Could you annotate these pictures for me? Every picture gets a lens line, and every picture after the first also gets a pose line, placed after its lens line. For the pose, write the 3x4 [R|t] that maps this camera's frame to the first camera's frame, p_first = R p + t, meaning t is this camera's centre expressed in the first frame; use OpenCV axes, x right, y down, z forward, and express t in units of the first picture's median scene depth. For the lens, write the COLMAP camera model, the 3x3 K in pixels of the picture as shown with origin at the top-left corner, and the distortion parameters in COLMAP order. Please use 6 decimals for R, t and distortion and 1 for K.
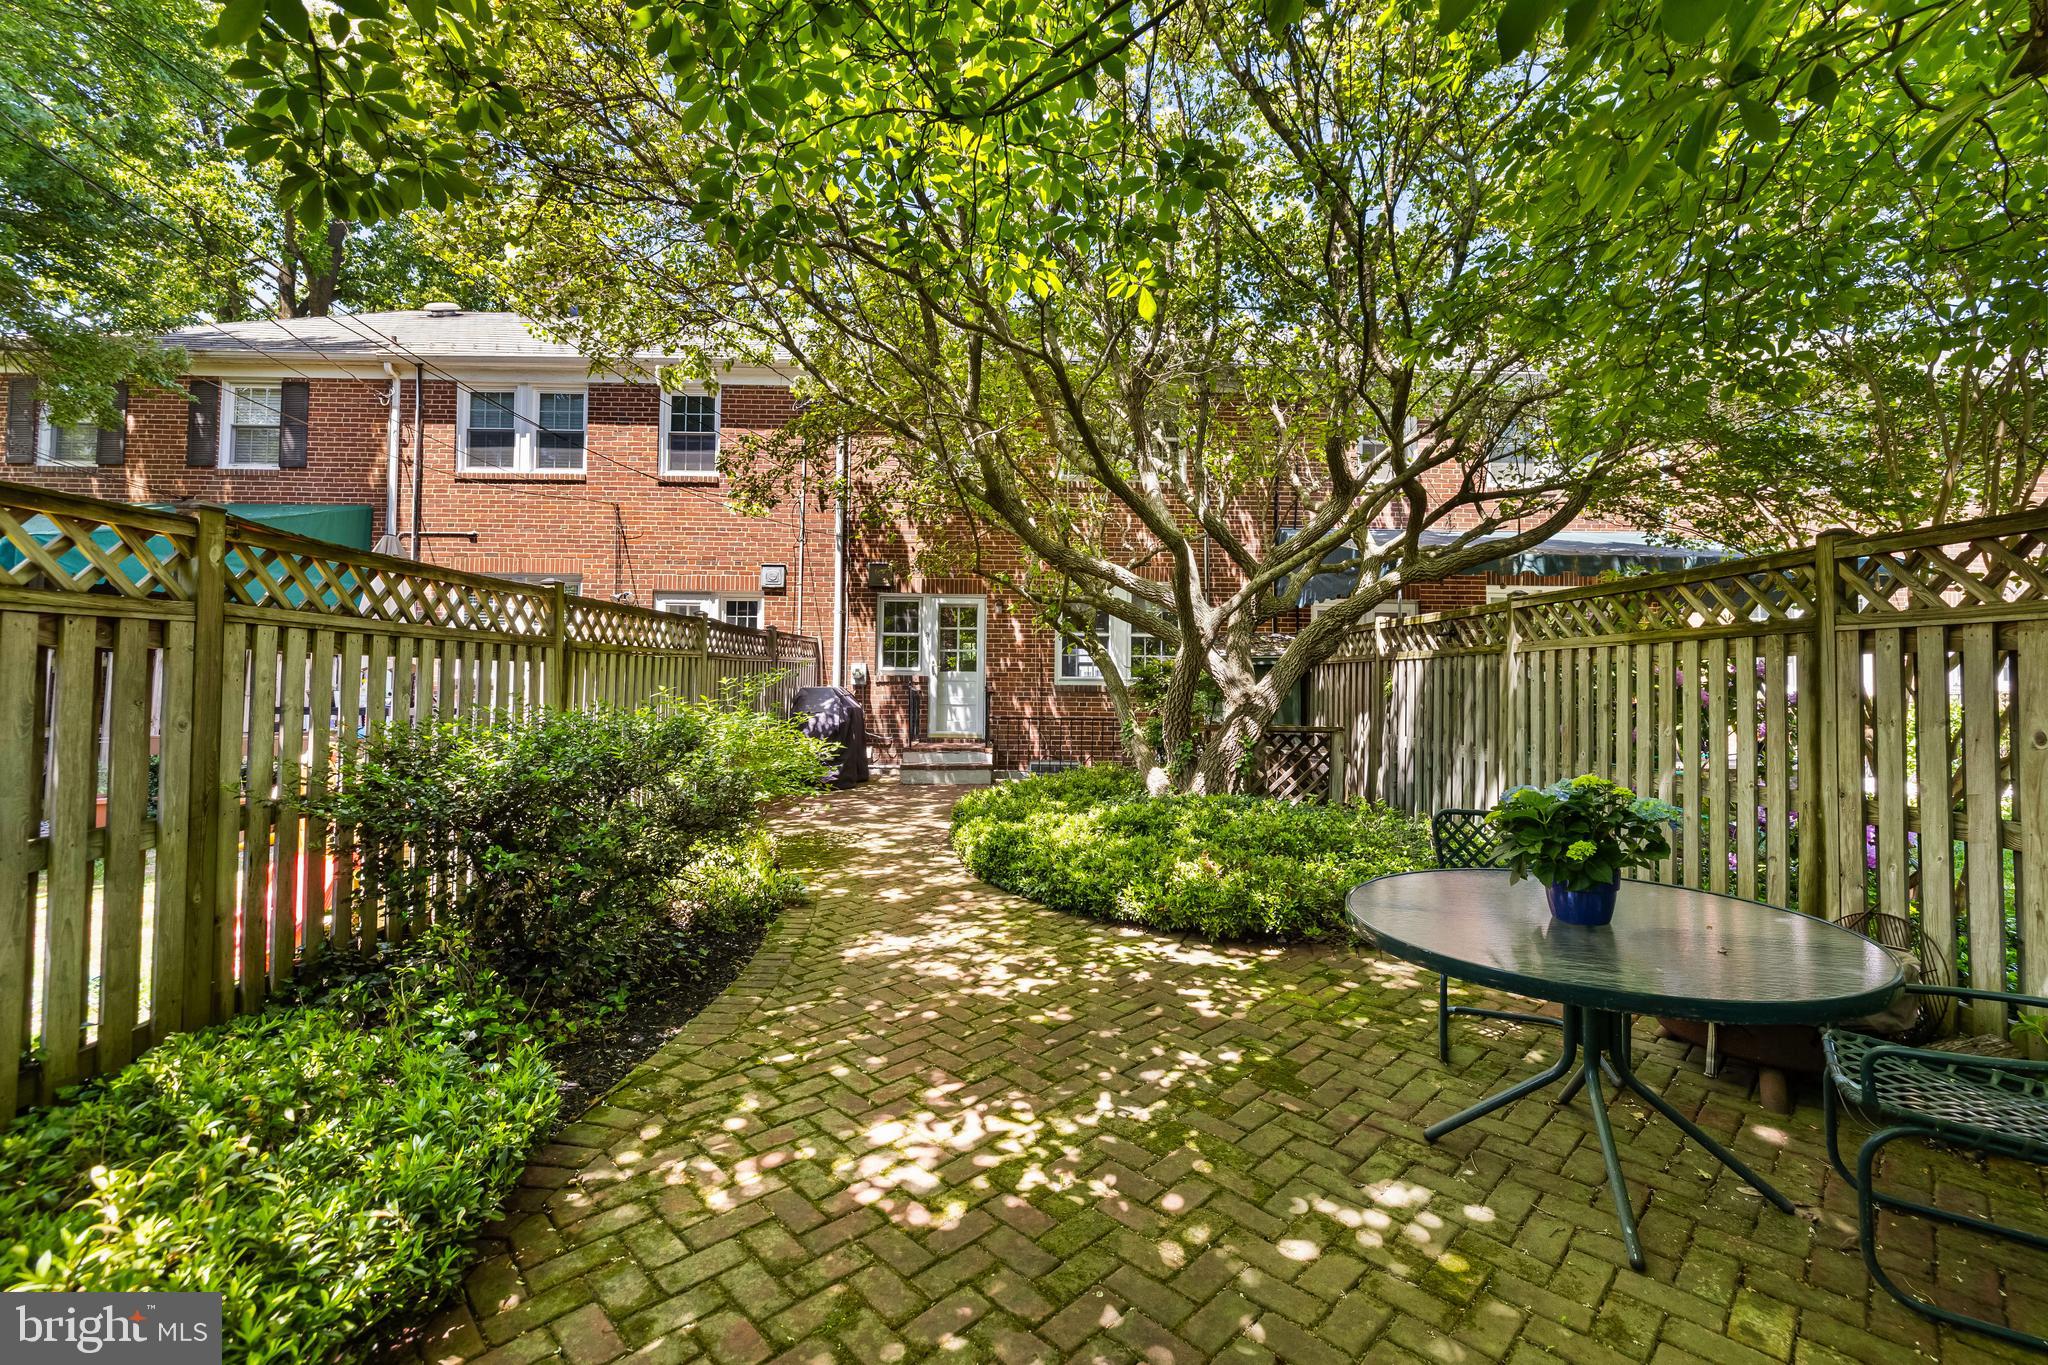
lens RADIAL K [[856.8, 0, 1031.5], [0, 856.8, 671.3], [0, 0, 1]] dist [-0.002466, 0.000279]
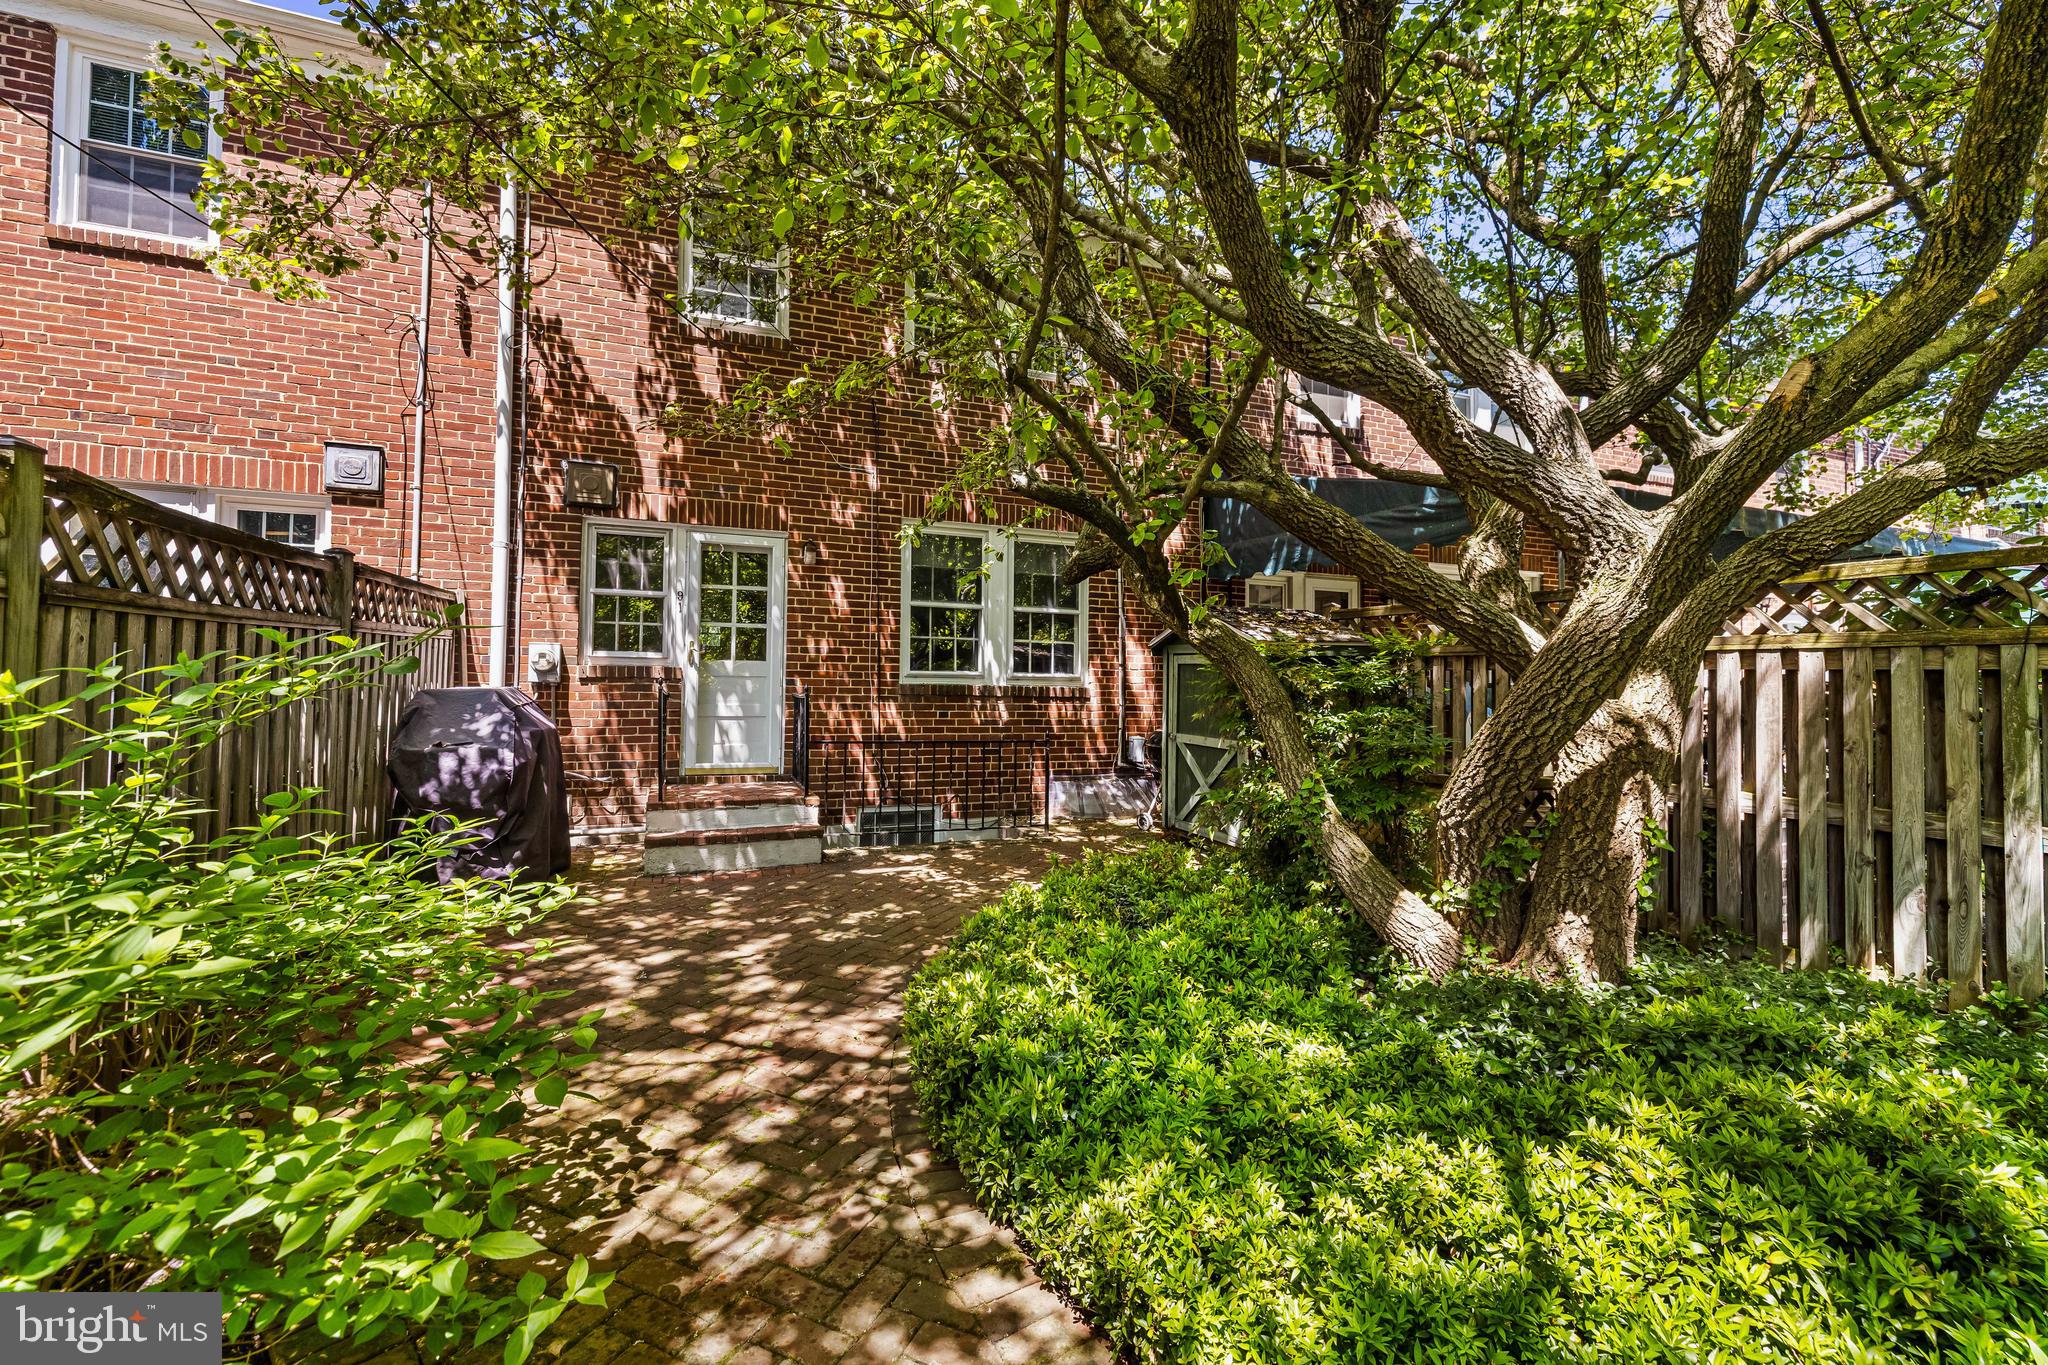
lens RADIAL K [[856.8, 0, 1027.2], [0, 856.8, 687.8], [0, 0, 1]] dist [-0.002466, 0.000279]
pose [[0.938168, 0.004555, 0.346151, -0.102936], [-0.014106, 0.999586, 0.025077, 0.001273], [-0.345894, -0.028410, 0.937843, 0.388439]]
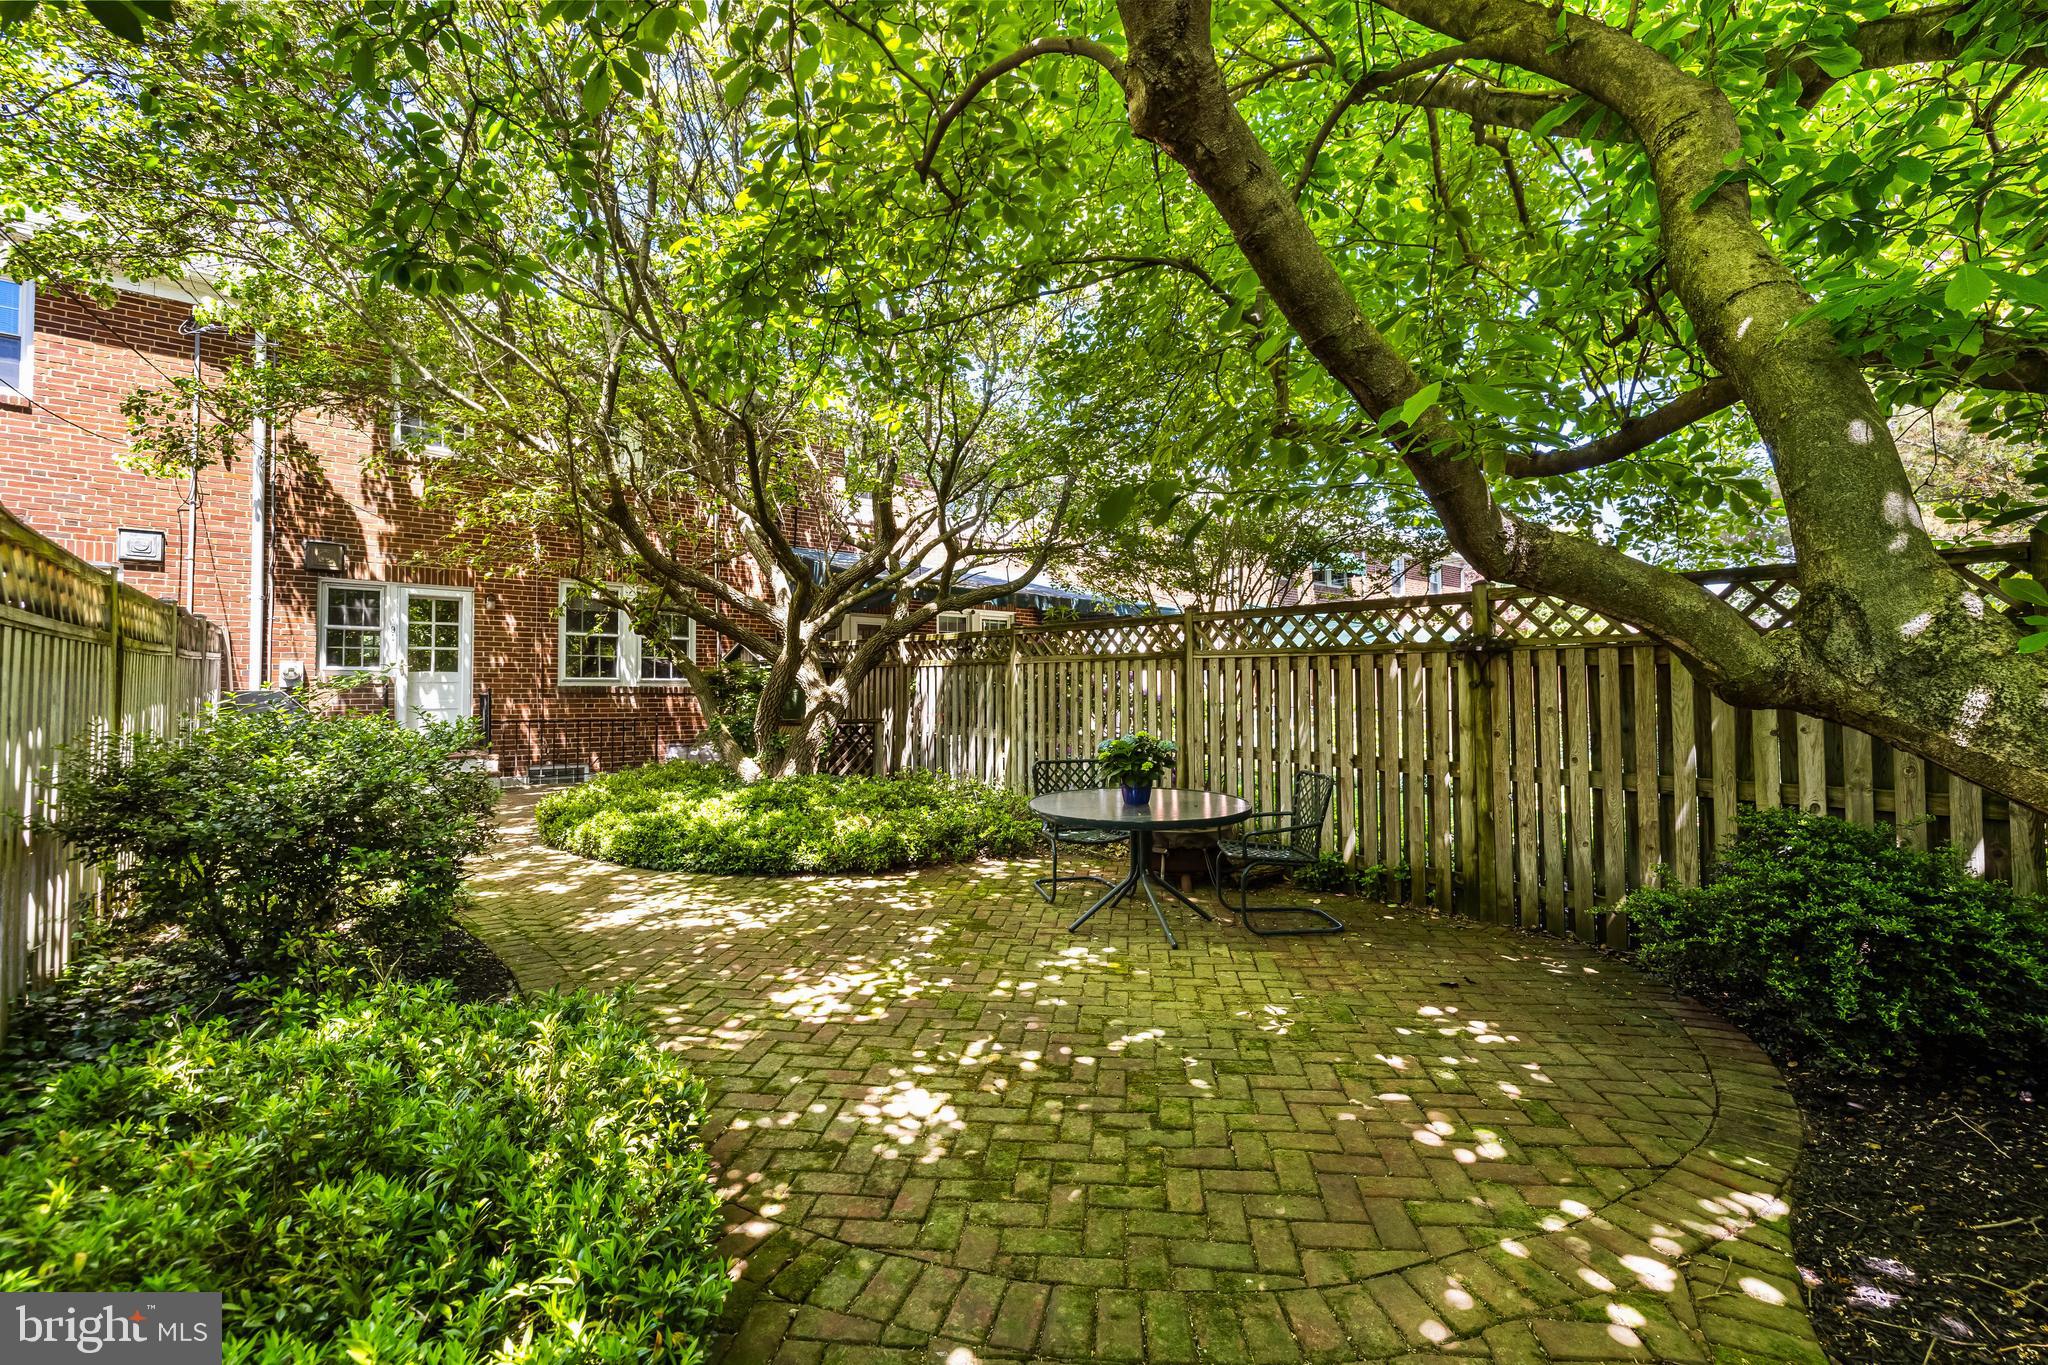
lens RADIAL K [[856.8, 0, 1029.8], [0, 856.8, 667.5], [0, 0, 1]] dist [-0.002466, 0.000279]
pose [[0.780225, 0.007331, 0.625456, -0.162710], [-0.005984, 0.999973, -0.004255, -0.004133], [-0.625470, -0.000423, 0.780248, -0.083781]]
